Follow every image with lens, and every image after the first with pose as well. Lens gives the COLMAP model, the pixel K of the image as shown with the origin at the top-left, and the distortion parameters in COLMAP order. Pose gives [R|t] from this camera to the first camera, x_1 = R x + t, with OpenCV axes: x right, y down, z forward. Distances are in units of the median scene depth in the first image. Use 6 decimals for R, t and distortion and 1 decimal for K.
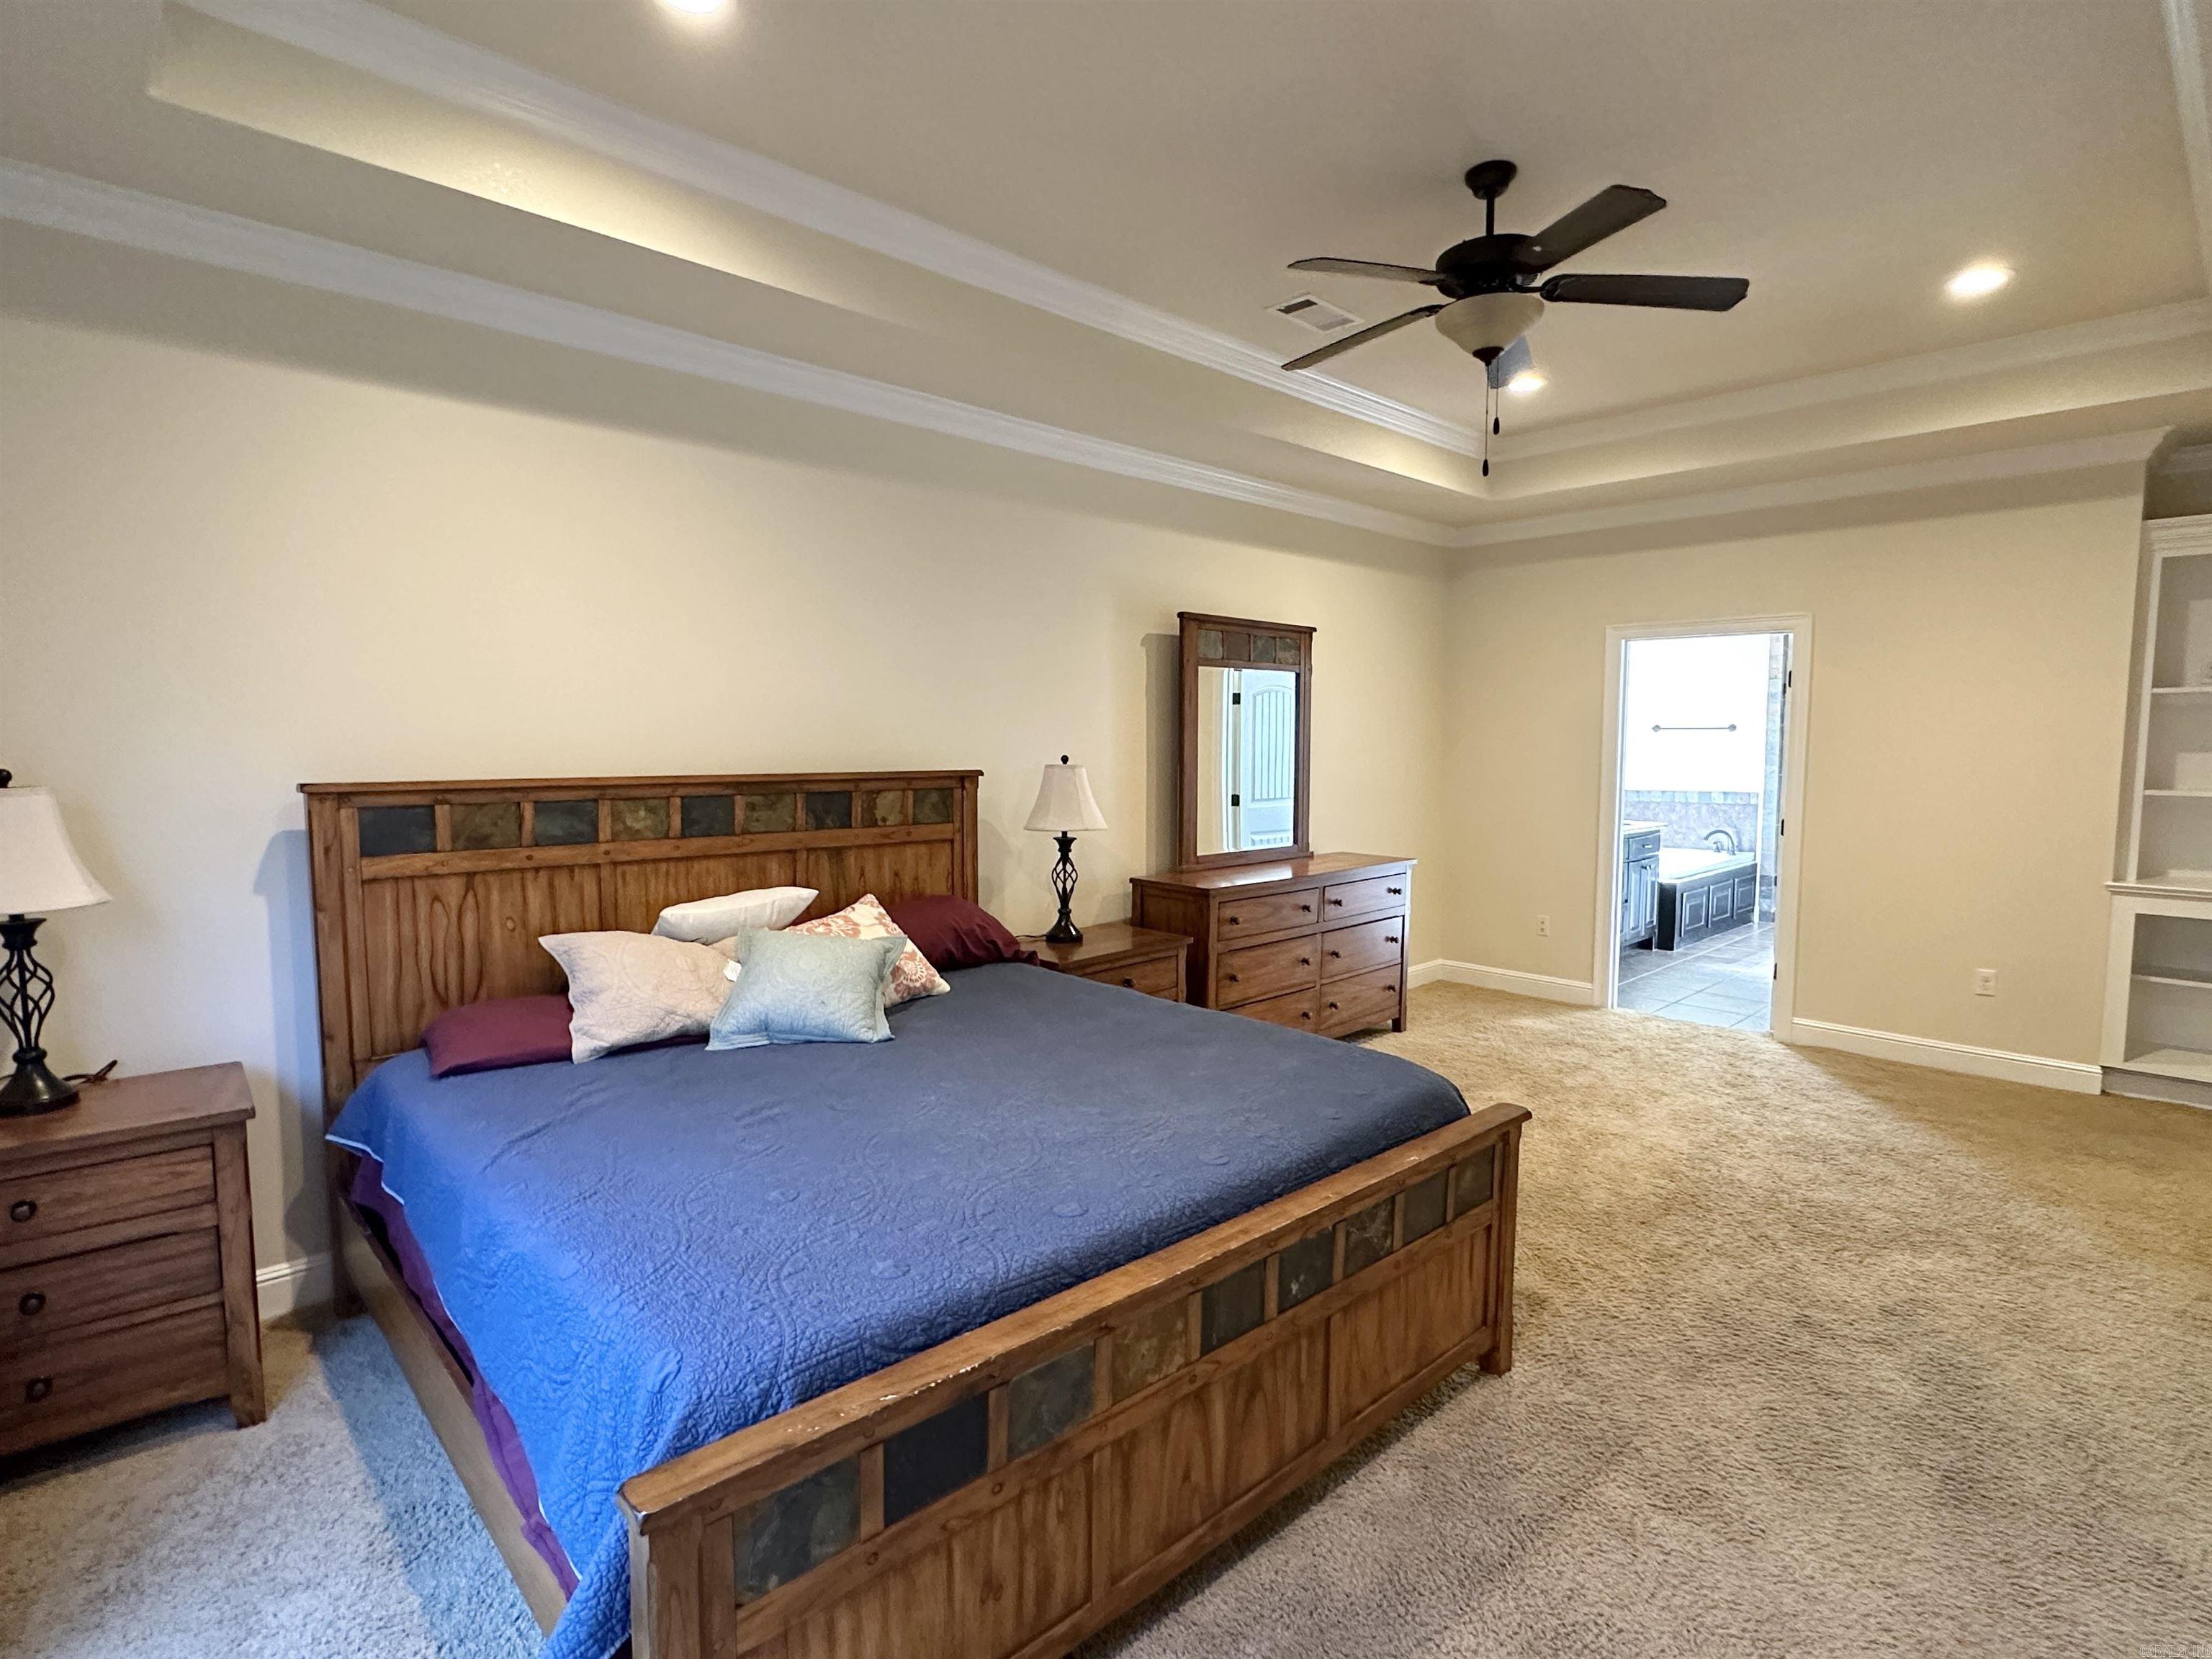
lens RADIAL K [[1113.2, 0, 1109.7], [0, 1113.2, 834.8], [0, 0, 1]] dist [0.000209, -0.000234]
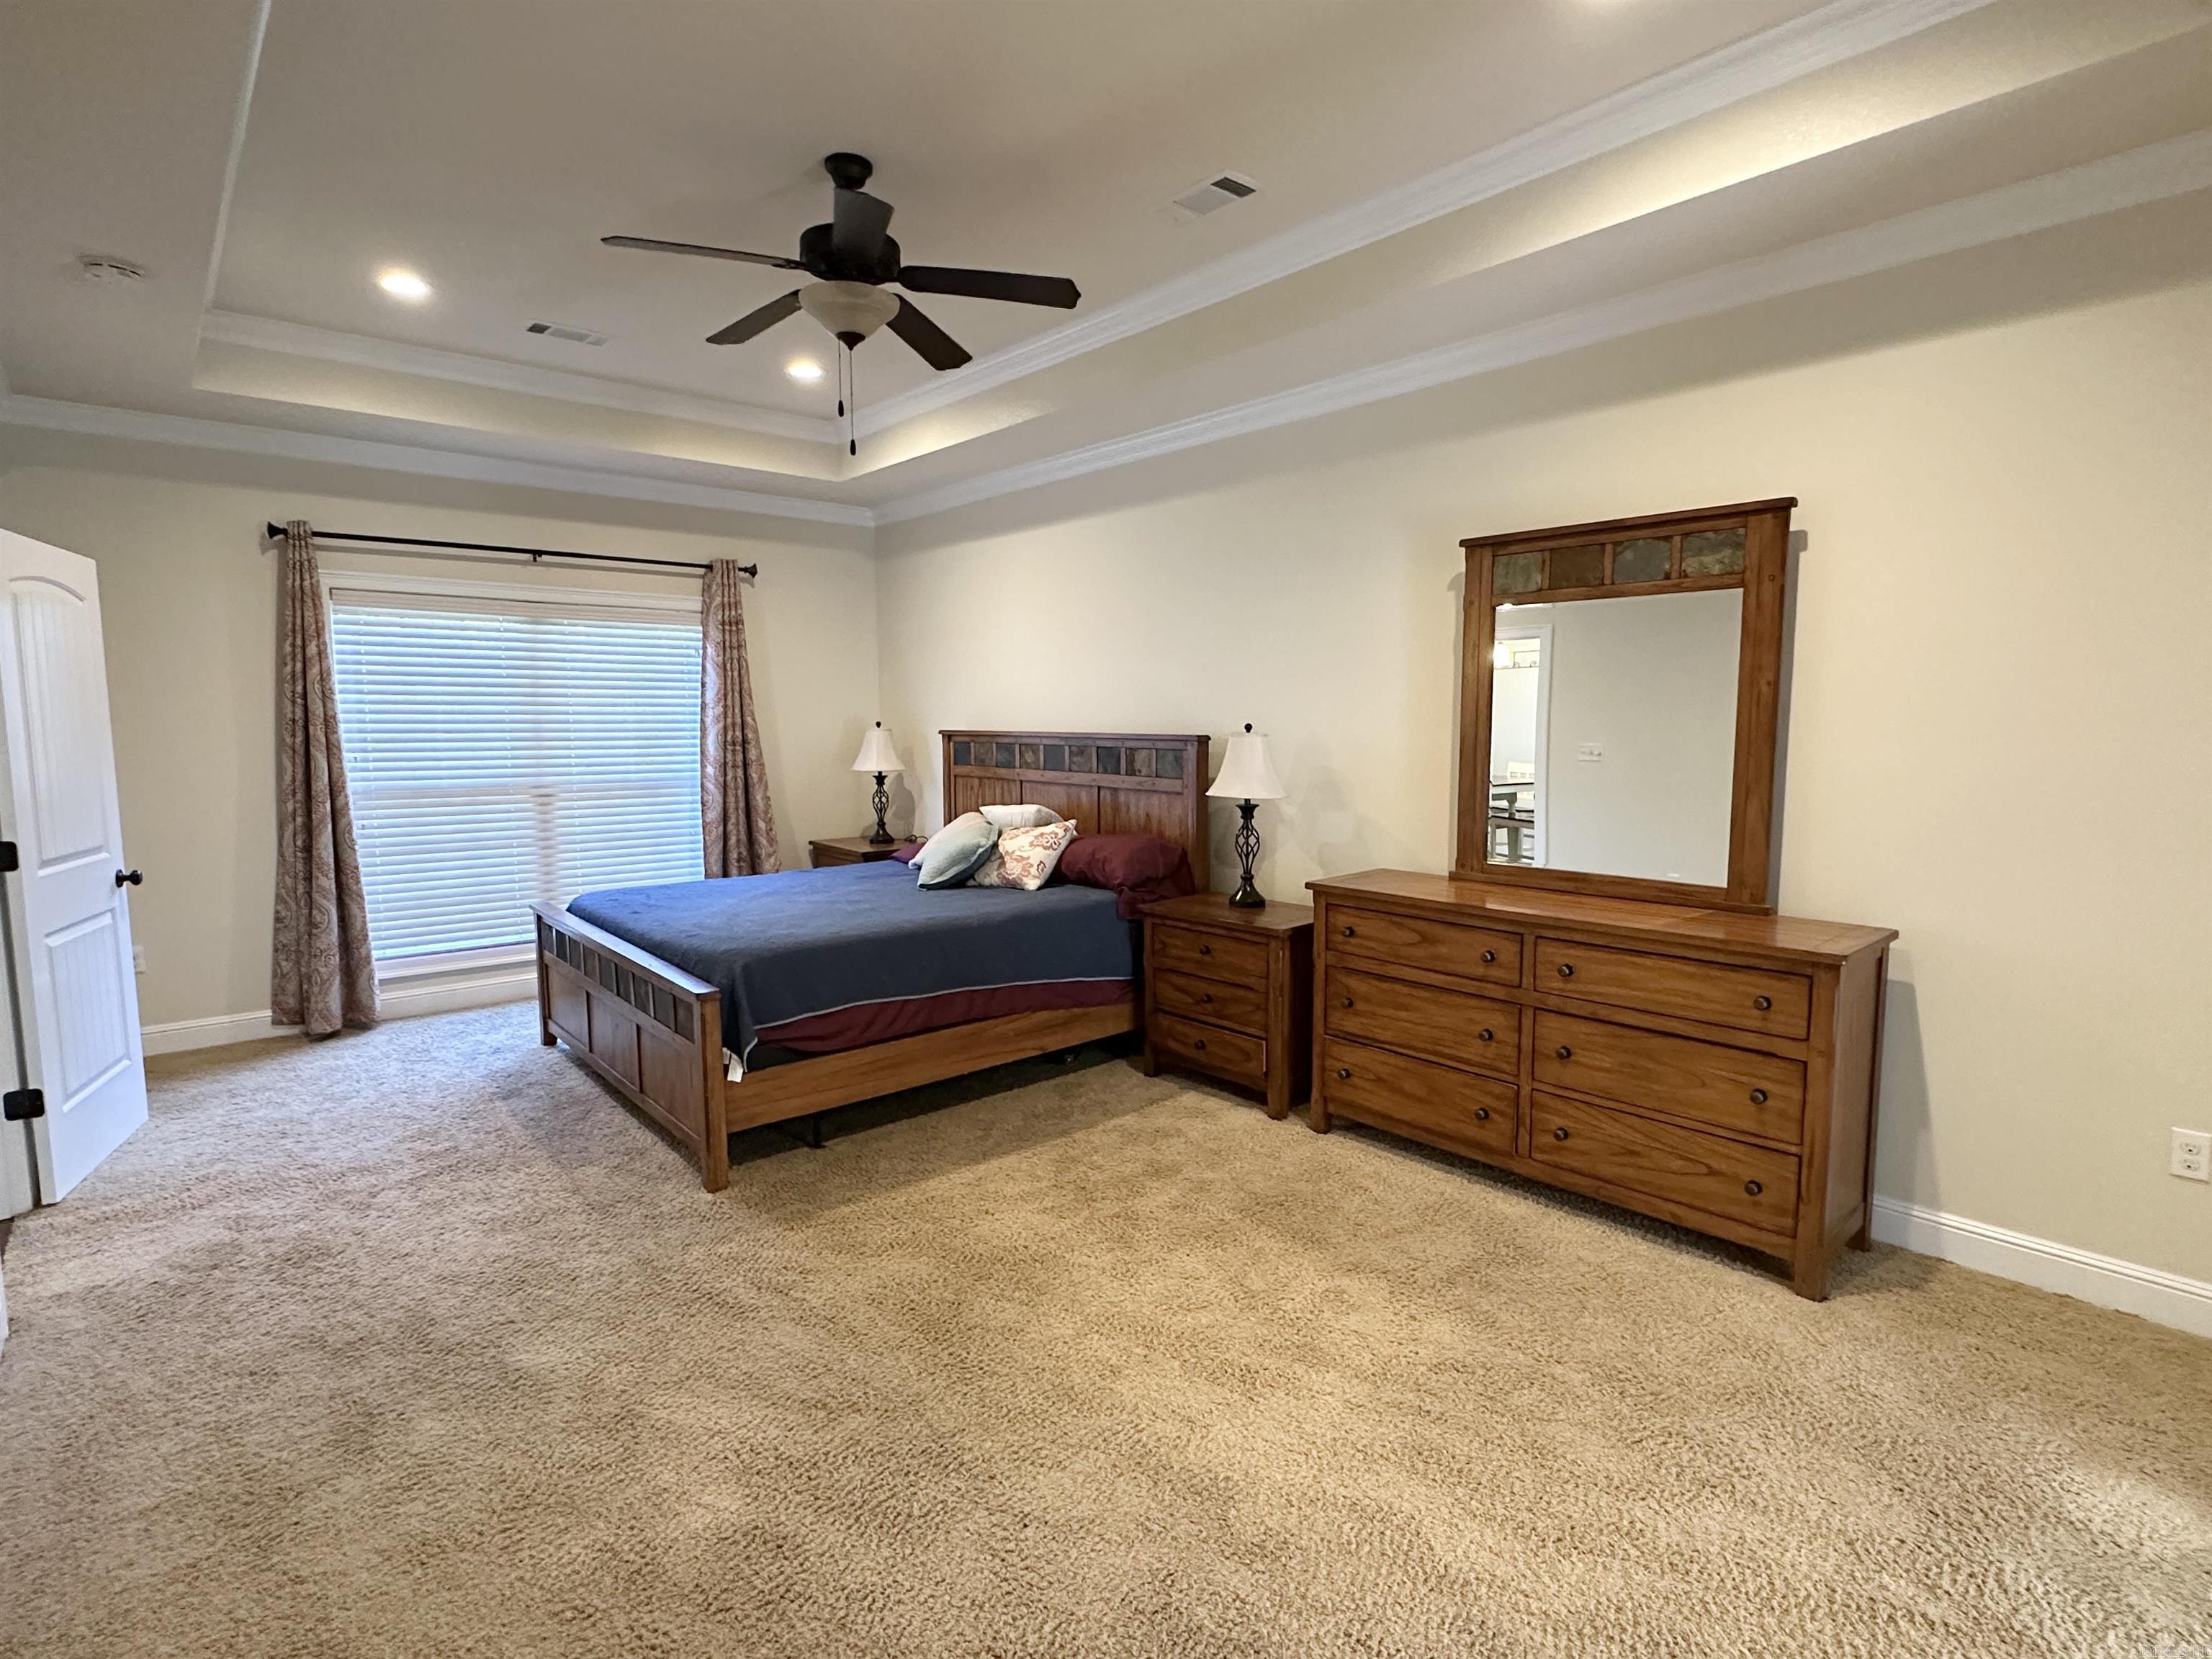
lens RADIAL K [[1133.0, 0, 1106.0], [0, 1133.0, 829.5], [0, 0, 1]] dist [0.000156, -0.000100]
pose [[-0.049875, 0.100882, -0.993647, 1.074735], [-0.084581, 0.990885, 0.104847, -0.078190], [0.995168, 0.089273, -0.040888, 0.988424]]
